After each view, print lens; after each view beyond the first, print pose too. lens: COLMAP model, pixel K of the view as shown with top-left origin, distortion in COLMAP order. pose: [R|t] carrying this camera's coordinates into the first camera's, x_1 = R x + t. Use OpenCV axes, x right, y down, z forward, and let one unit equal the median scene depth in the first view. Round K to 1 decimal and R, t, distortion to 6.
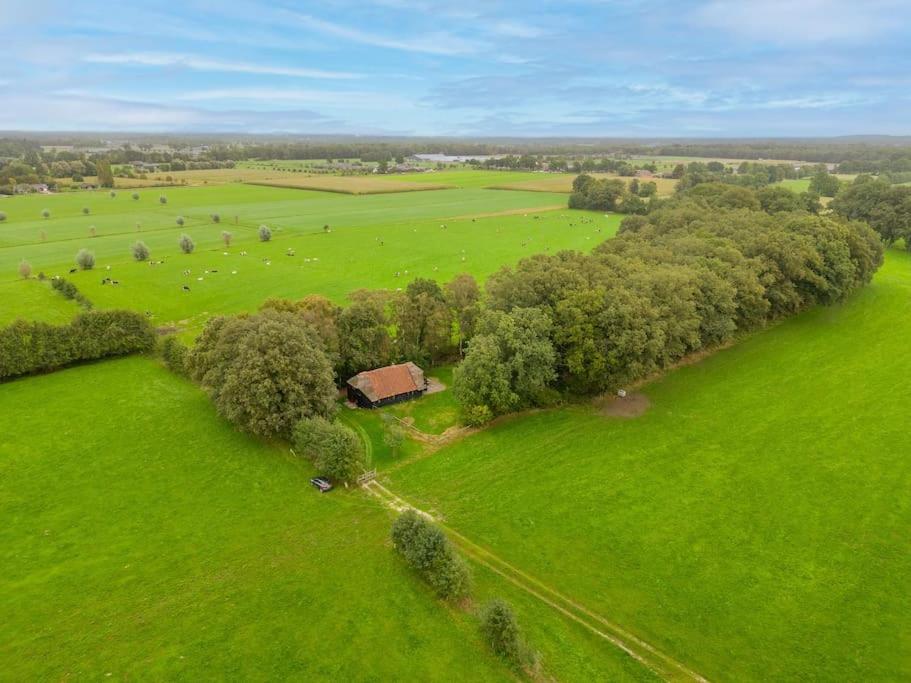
lens RADIAL K [[625.3, 0, 455.5], [0, 625.3, 341.5], [0, 0, 1]] dist [0.025375, -0.001832]
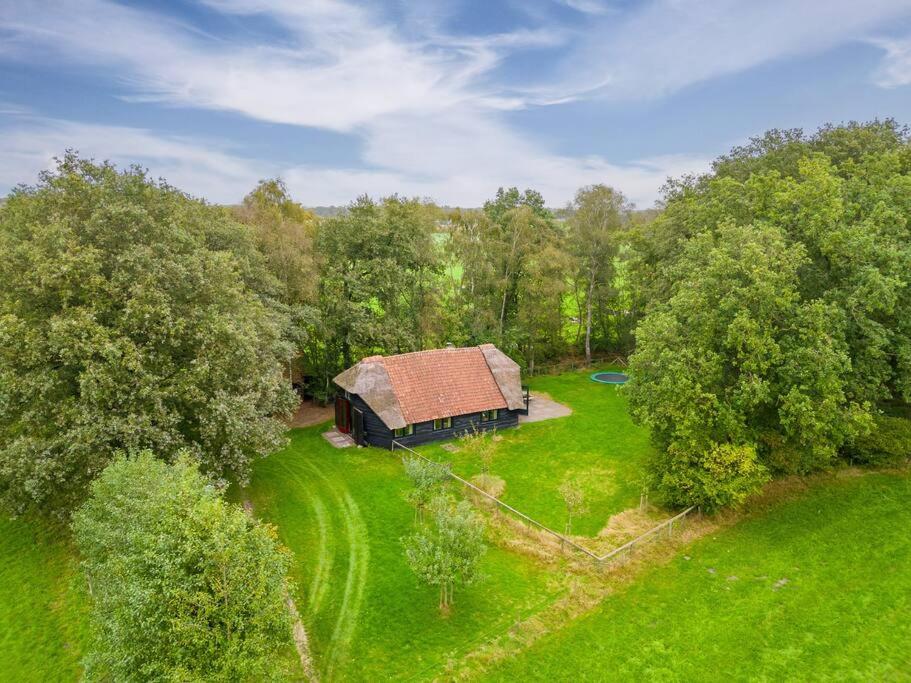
lens RADIAL K [[625.3, 0, 455.5], [0, 625.3, 341.5], [0, 0, 1]] dist [0.025375, -0.001832]
pose [[0.995596, 0.023624, -0.090726, -0.064350], [-0.033536, 0.993439, -0.109333, 0.087157], [0.087548, 0.111894, 0.989856, 0.653920]]
